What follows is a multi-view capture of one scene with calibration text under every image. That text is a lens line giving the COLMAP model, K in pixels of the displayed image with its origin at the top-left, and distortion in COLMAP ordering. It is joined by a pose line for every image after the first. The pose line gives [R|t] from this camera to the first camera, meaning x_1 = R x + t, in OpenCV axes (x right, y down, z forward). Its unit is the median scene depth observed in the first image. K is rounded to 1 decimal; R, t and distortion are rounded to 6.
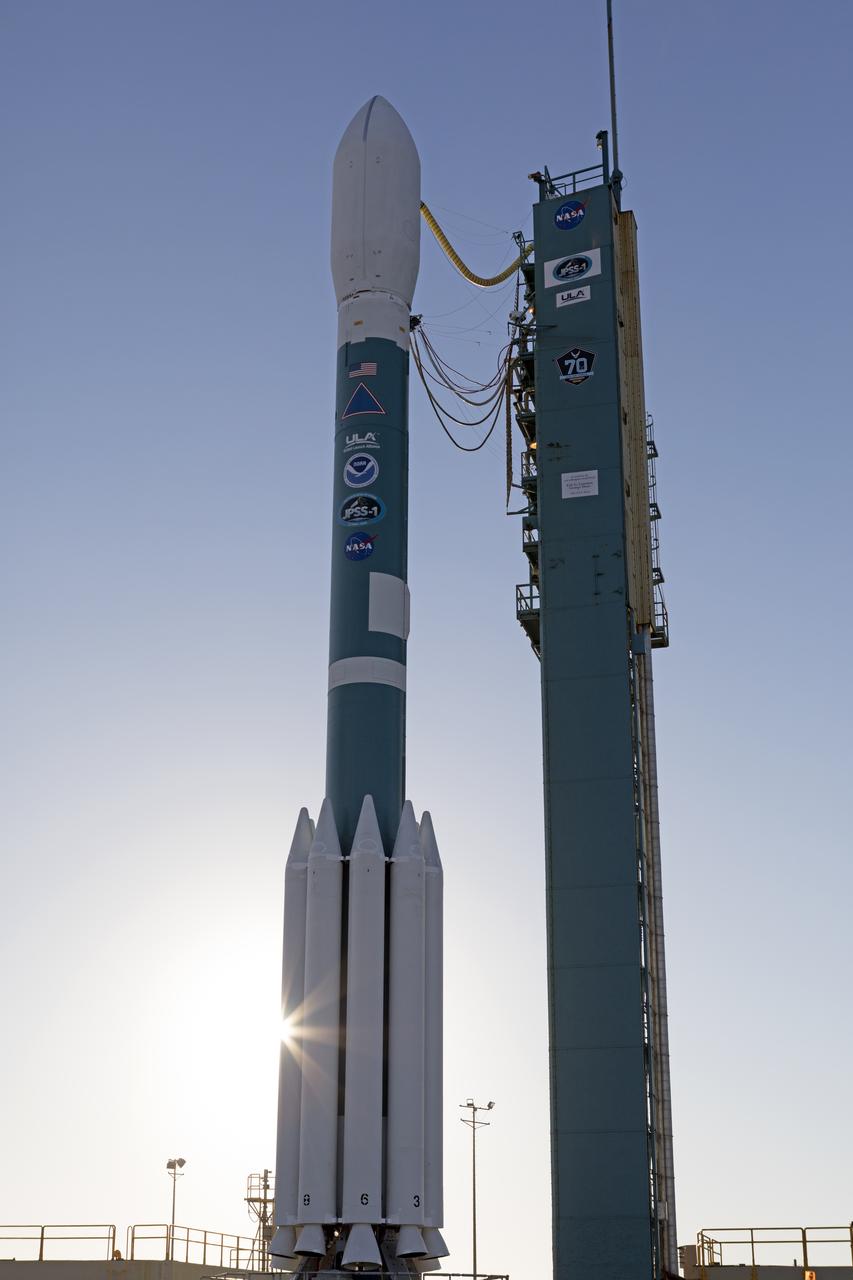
lens RADIAL K [[1879.3, 0, 422.9], [0, 1879.3, 617.3], [0, 0, 1]] dist [-0.046628, -0.044812]
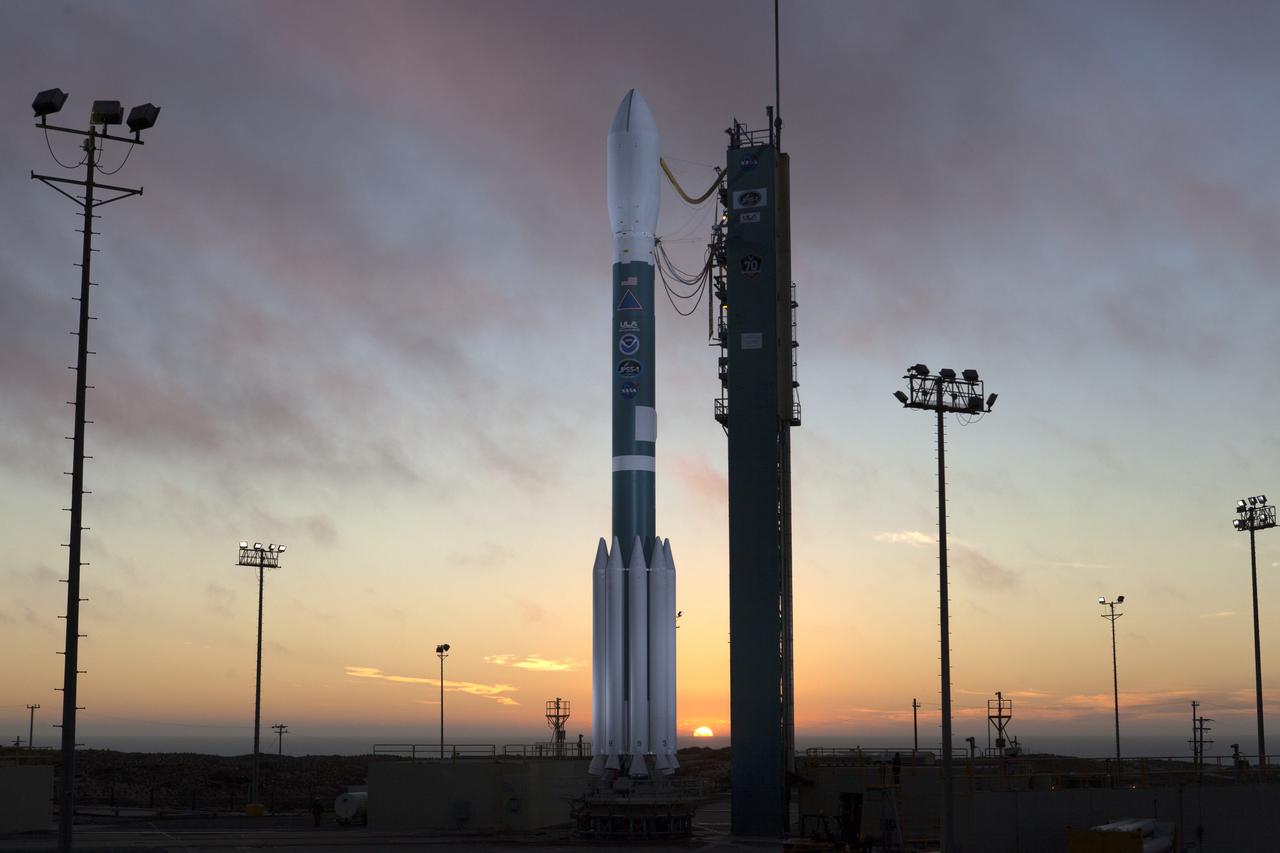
lens RADIAL K [[2129.5, 0, 640.0], [0, 2129.5, 426.5], [0, 0, 1]] dist [-0.006595, -0.130802]
pose [[0.999422, -0.001290, 0.033957, -0.088260], [-0.006603, 0.972862, 0.231290, -0.452859], [-0.033334, -0.231381, 0.972292, -0.947185]]
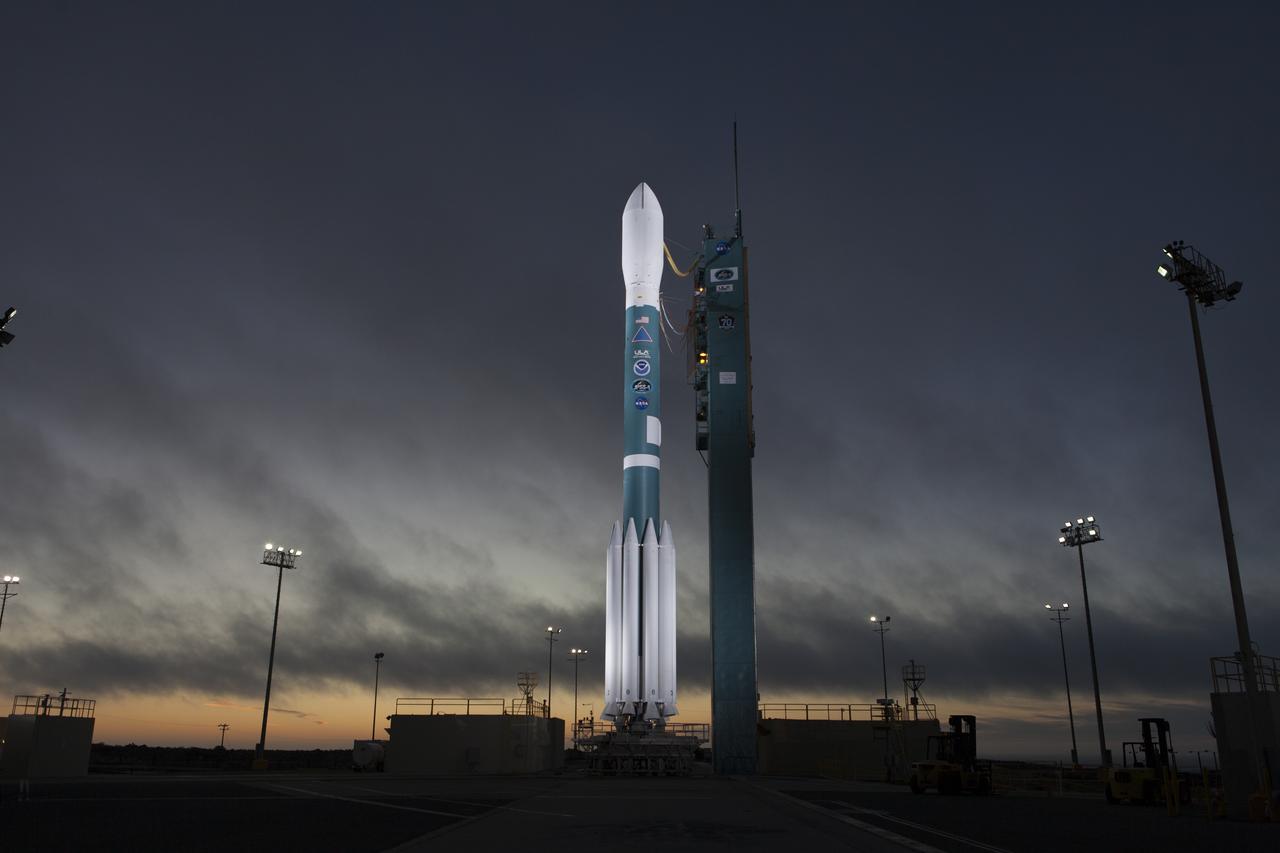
lens RADIAL K [[1096.3, 0, 645.8], [0, 1096.3, 423.9], [0, 0, 1]] dist [0.007888, 0.003639]
pose [[0.967775, 0.071828, 0.241354, -0.325519], [-0.092397, 0.992894, 0.075001, -0.105926], [-0.234252, -0.094885, 0.967535, -0.254055]]
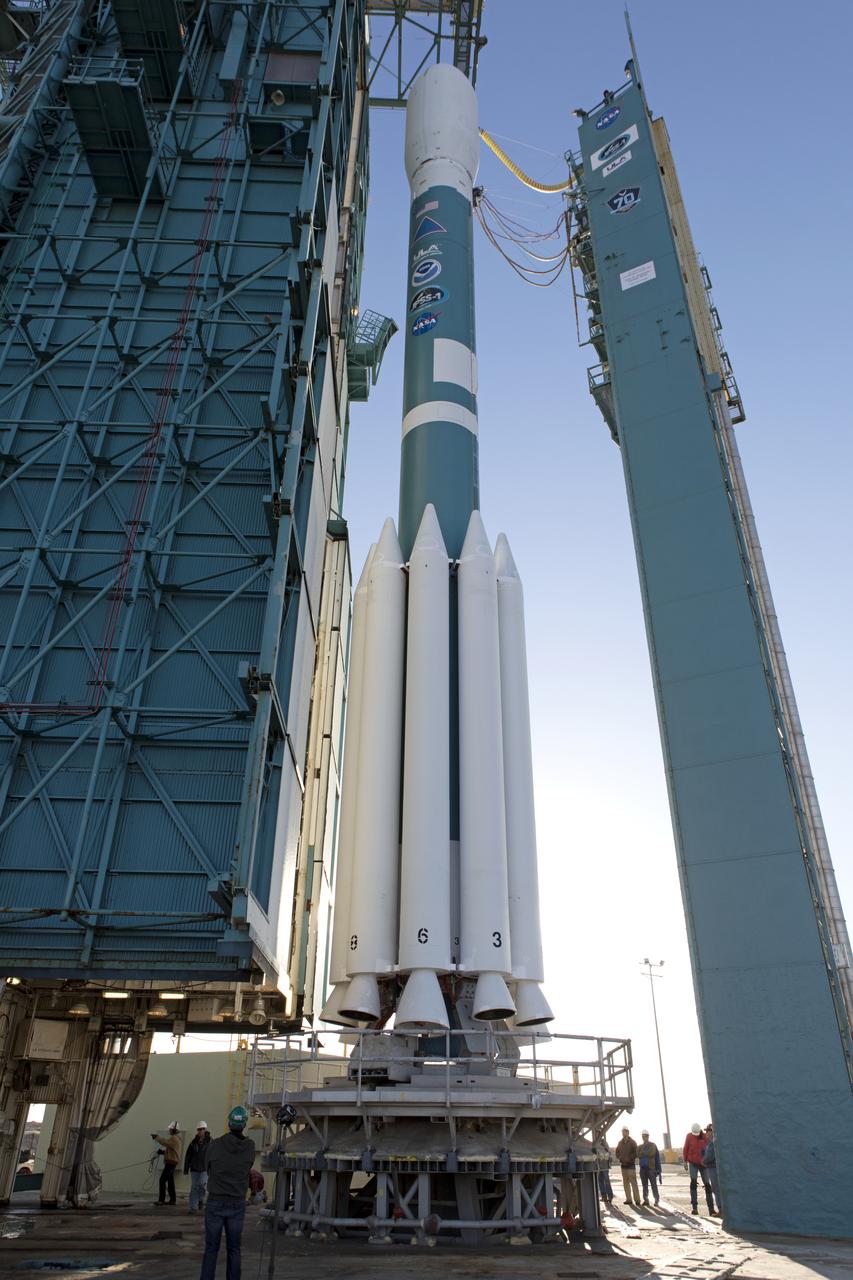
lens RADIAL K [[869.1, 0, 426.5], [0, 869.1, 640.0], [0, 0, 1]] dist [-0.009804, -0.001690]
pose [[0.973066, -0.111205, -0.201929, 0.043305], [0.079509, 0.984101, -0.158816, 0.202915], [0.216380, 0.138484, 0.966438, 0.526122]]
